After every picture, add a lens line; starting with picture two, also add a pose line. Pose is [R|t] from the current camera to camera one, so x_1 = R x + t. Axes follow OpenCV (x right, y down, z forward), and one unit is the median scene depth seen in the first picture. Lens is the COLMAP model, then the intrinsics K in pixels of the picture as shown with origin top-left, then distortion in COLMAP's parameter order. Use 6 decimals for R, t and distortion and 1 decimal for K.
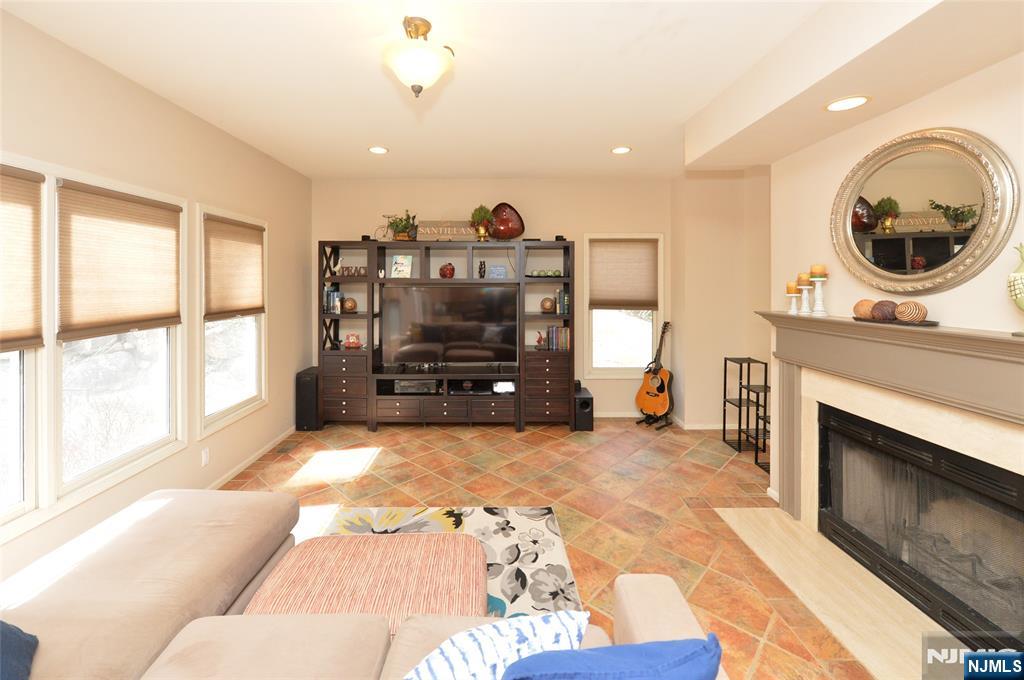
lens RADIAL K [[416.5, 0, 501.4], [0, 416.5, 284.0], [0, 0, 1]] dist [-0.007588, 0.000065]
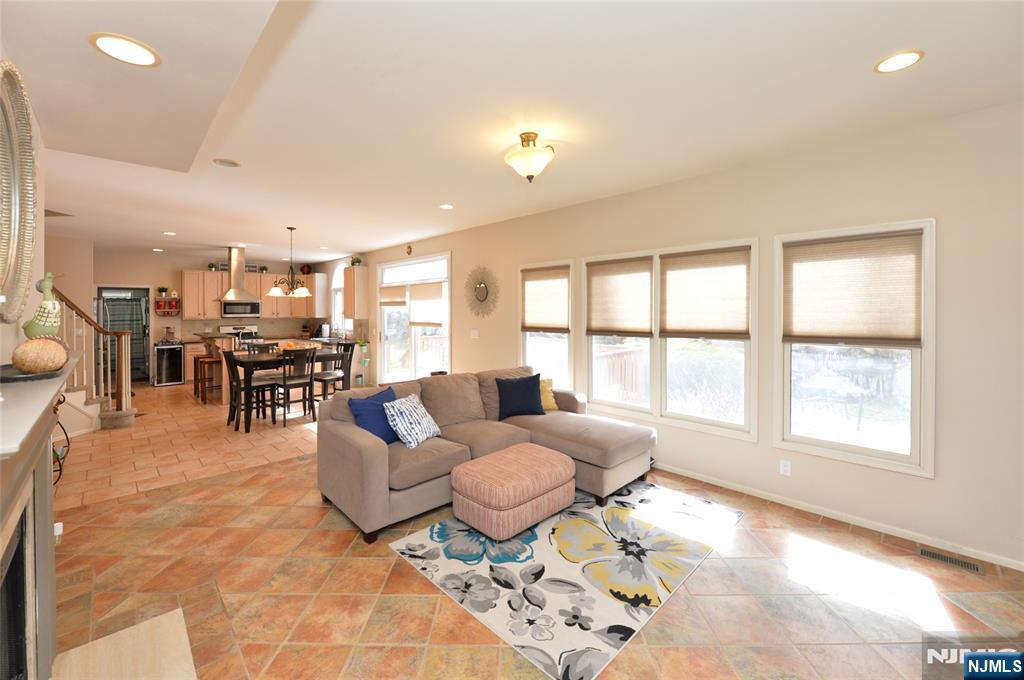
lens RADIAL K [[416.5, 0, 497.1], [0, 416.5, 310.3], [0, 0, 1]] dist [-0.007588, 0.000065]
pose [[-0.743539, 0.005977, -0.668666, 0.457553], [0.001877, 0.999975, 0.006852, -0.002050], [0.668690, 0.003839, -0.743531, 1.057543]]
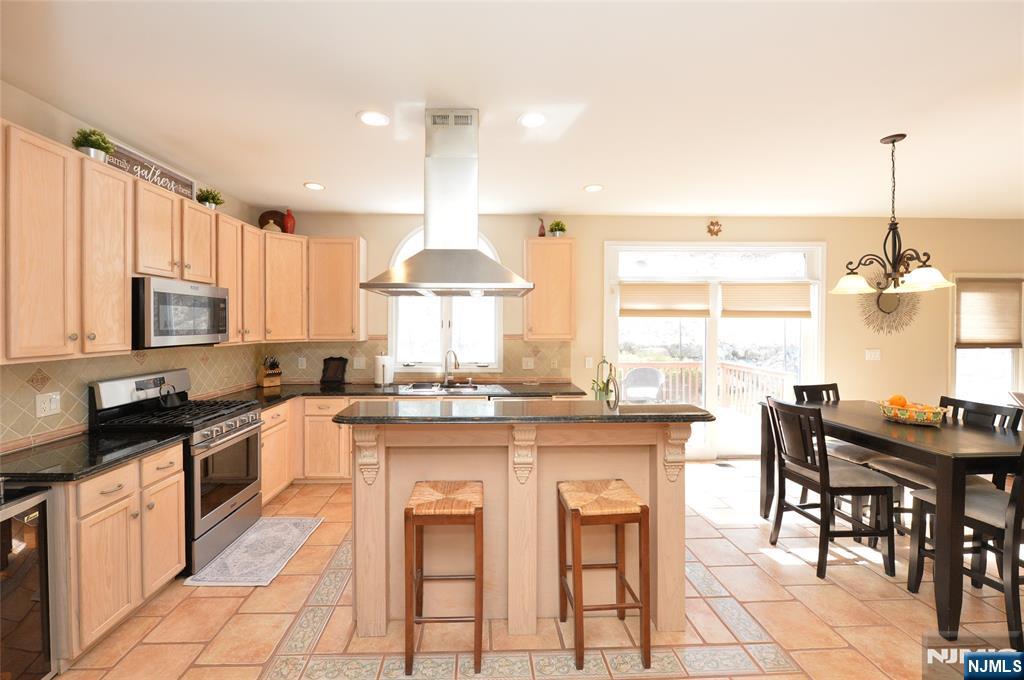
lens RADIAL K [[416.5, 0, 500.7], [0, 416.5, 326.5], [0, 0, 1]] dist [-0.007588, 0.000065]
pose [[0.007795, 0.006981, -0.999945, 0.678170], [-0.005879, 0.999959, 0.006936, 0.013410], [0.999952, 0.005825, 0.007836, -1.378192]]
